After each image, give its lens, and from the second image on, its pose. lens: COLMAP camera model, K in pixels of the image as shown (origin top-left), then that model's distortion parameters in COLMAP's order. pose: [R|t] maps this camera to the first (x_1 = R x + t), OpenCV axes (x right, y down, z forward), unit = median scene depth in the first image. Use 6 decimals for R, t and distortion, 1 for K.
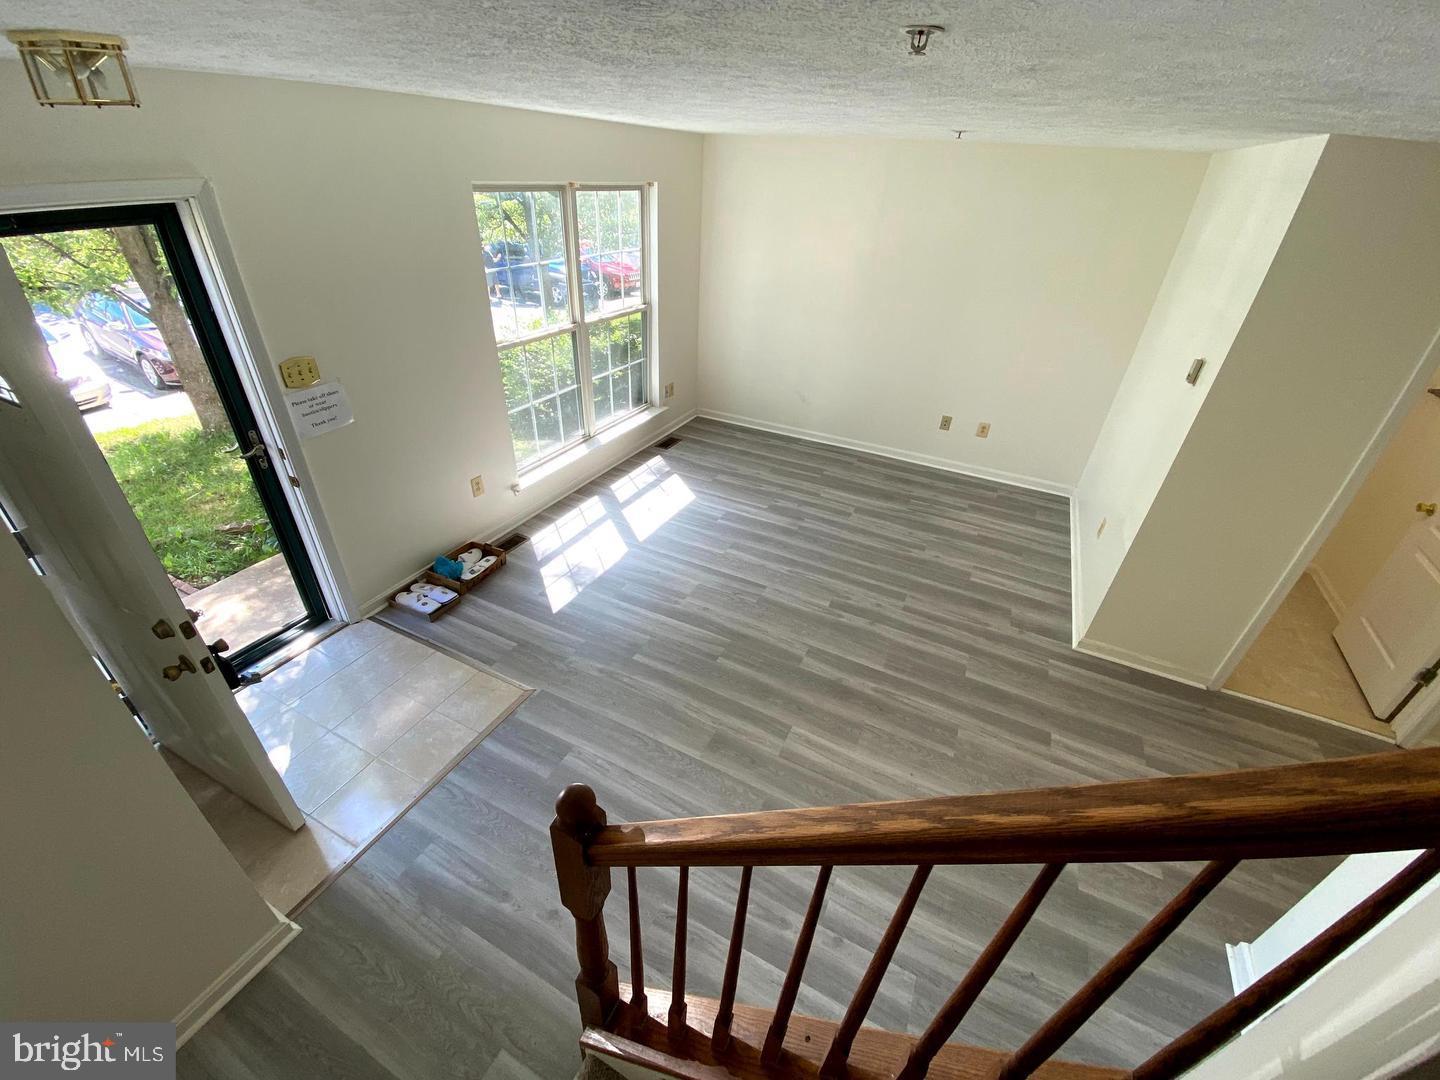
lens RADIAL K [[586.7, 0, 718.5], [0, 586.7, 541.3], [0, 0, 1]] dist [-0.006420, -0.003870]
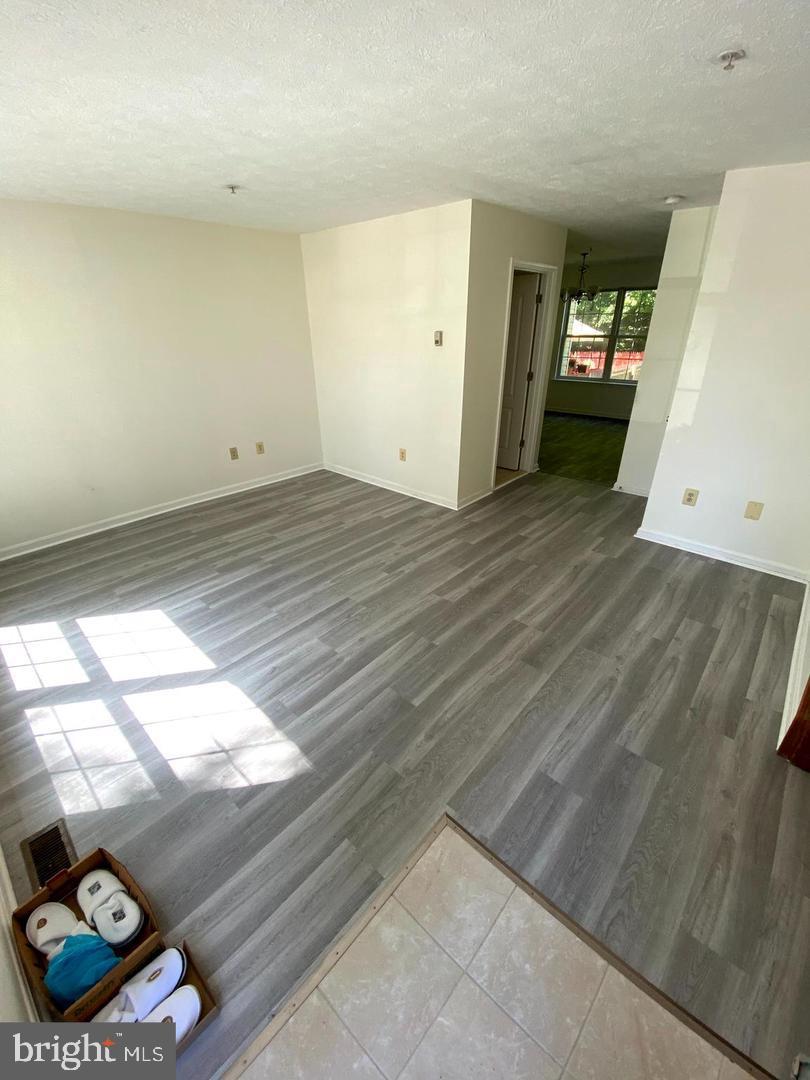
lens RADIAL K [[440.0, 0, 406.2], [0, 440.0, 536.0], [0, 0, 1]] dist [-0.006420, -0.003870]
pose [[0.255419, -0.457634, 0.851664, -0.526849], [0.532802, 0.801679, 0.270985, -0.174290], [-0.806773, 0.384554, 0.448592, 0.530690]]
